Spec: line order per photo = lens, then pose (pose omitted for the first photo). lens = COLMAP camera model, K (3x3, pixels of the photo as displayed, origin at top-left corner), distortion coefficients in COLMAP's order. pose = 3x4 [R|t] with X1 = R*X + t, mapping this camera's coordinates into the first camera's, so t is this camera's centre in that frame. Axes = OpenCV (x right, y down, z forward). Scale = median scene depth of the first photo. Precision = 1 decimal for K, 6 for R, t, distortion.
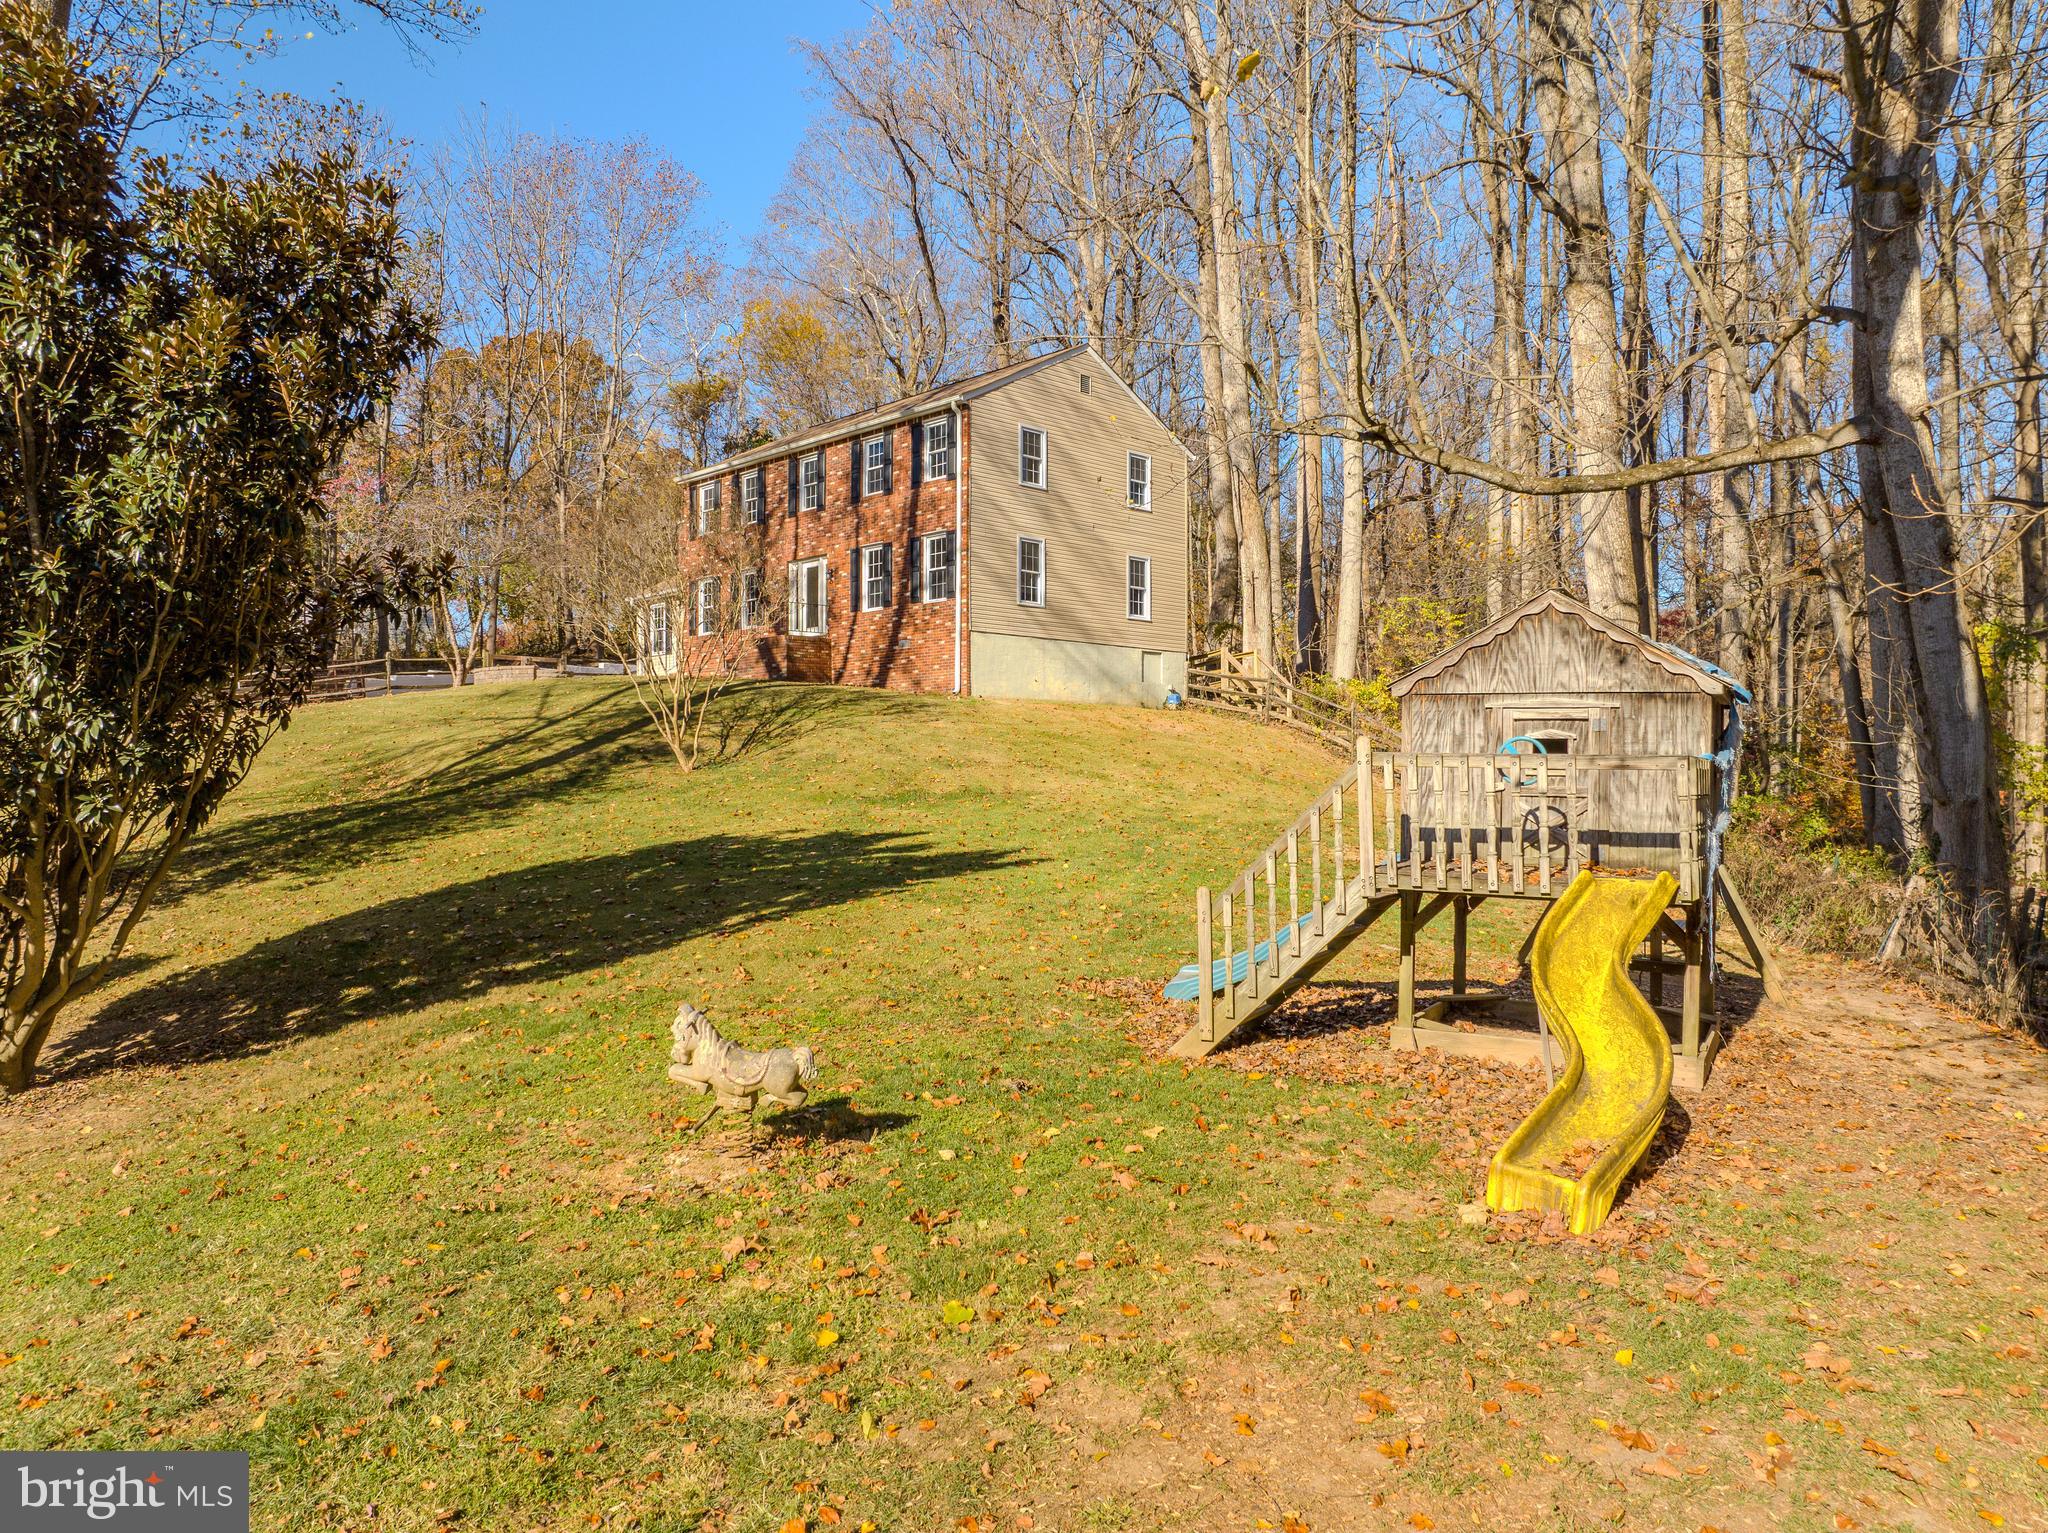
lens RADIAL K [[1439.9, 0, 1024.0], [0, 1439.9, 766.5], [0, 0, 1]] dist [-0.025802, -0.024906]
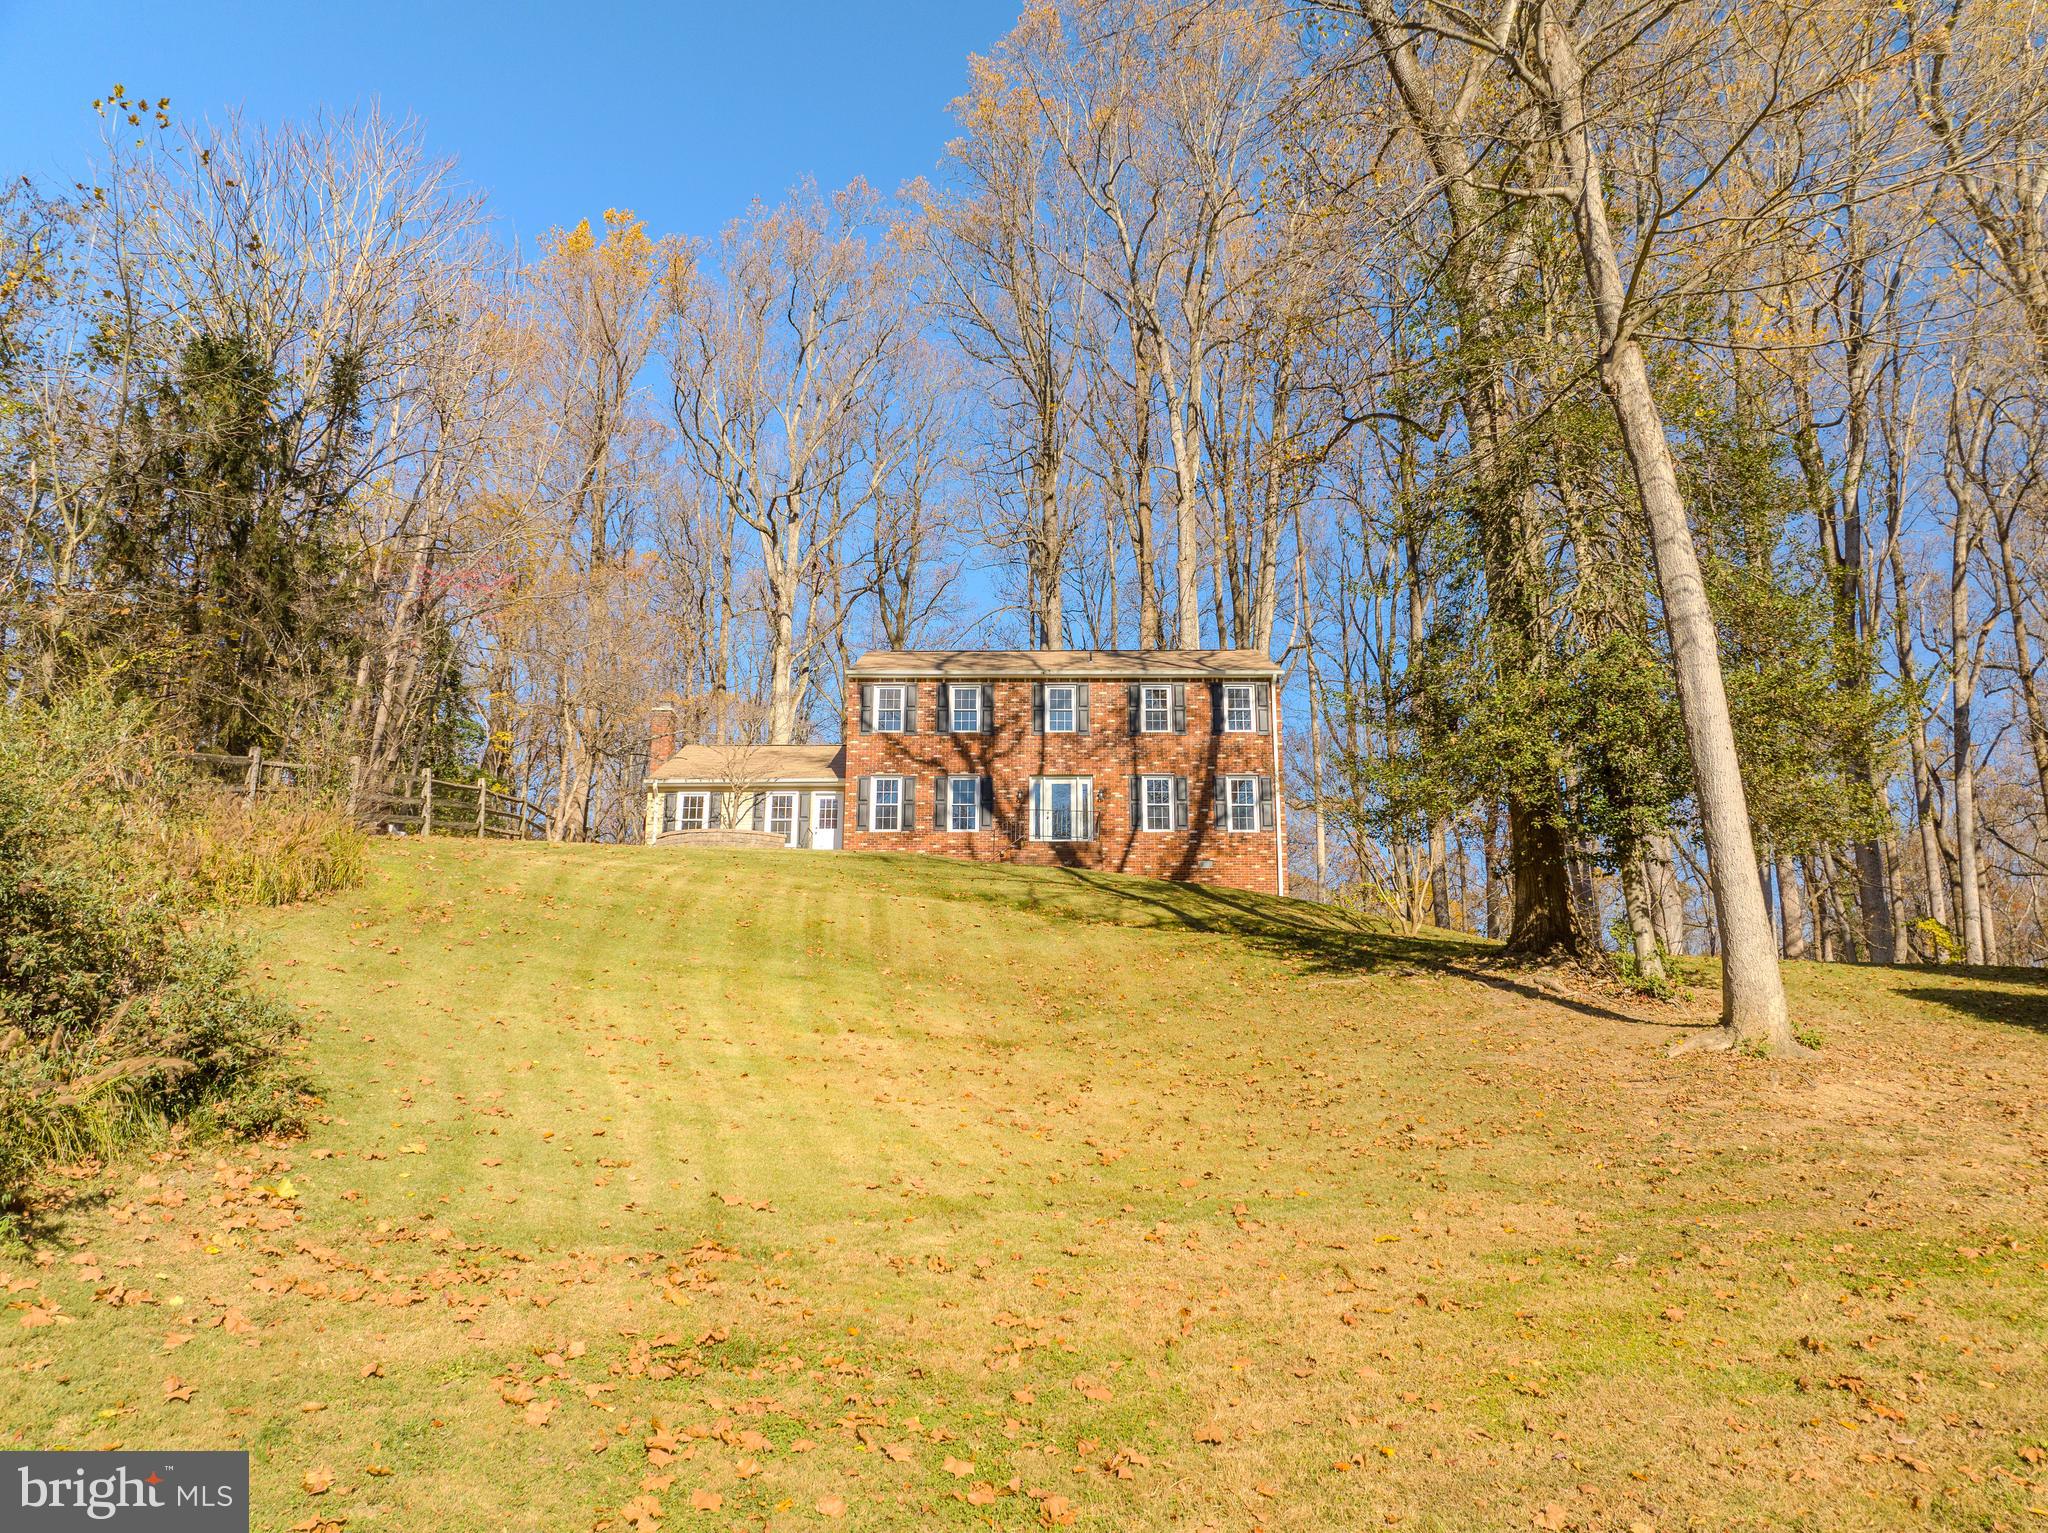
lens RADIAL K [[1439.9, 0, 1024.0], [0, 1439.9, 766.5], [0, 0, 1]] dist [-0.025802, -0.024906]
pose [[0.708105, 0.183378, 0.681880, -0.950506], [-0.014336, 0.969223, -0.245767, 0.119829], [-0.705962, 0.164253, 0.688940, 0.288504]]
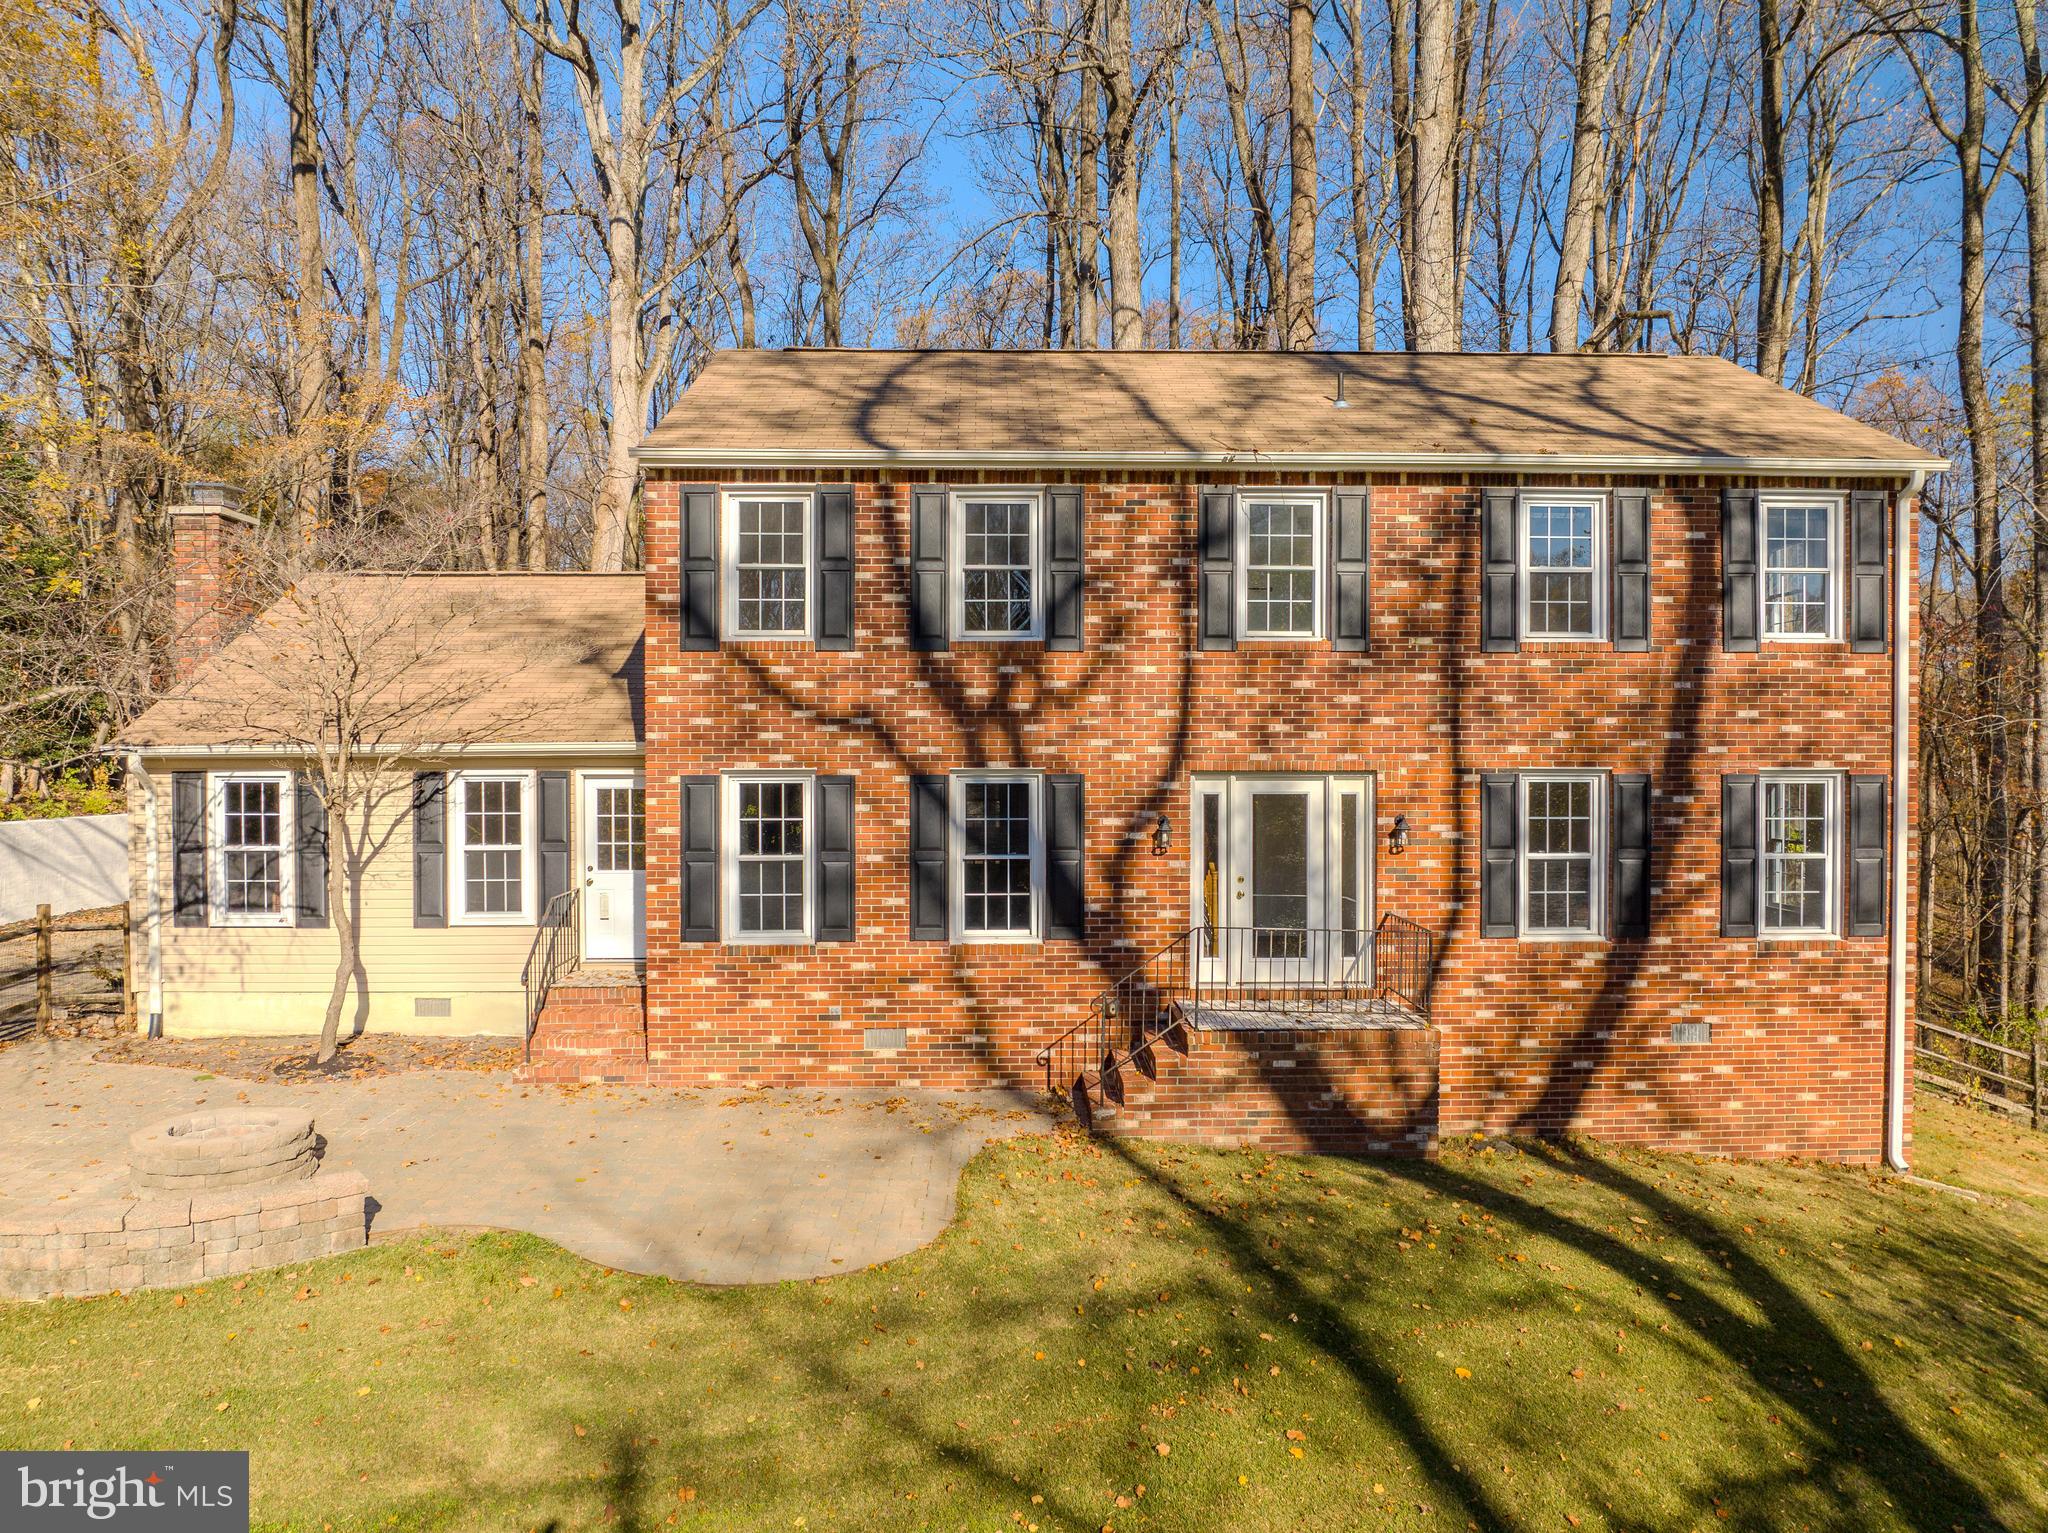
lens RADIAL K [[1439.9, 0, 1024.0], [0, 1439.9, 766.5], [0, 0, 1]] dist [-0.025802, -0.024906]
pose [[0.684301, -0.008316, 0.729152, -0.485410], [-0.012524, 0.999653, 0.023155, -0.161235], [-0.729092, -0.024977, 0.683959, 0.835531]]
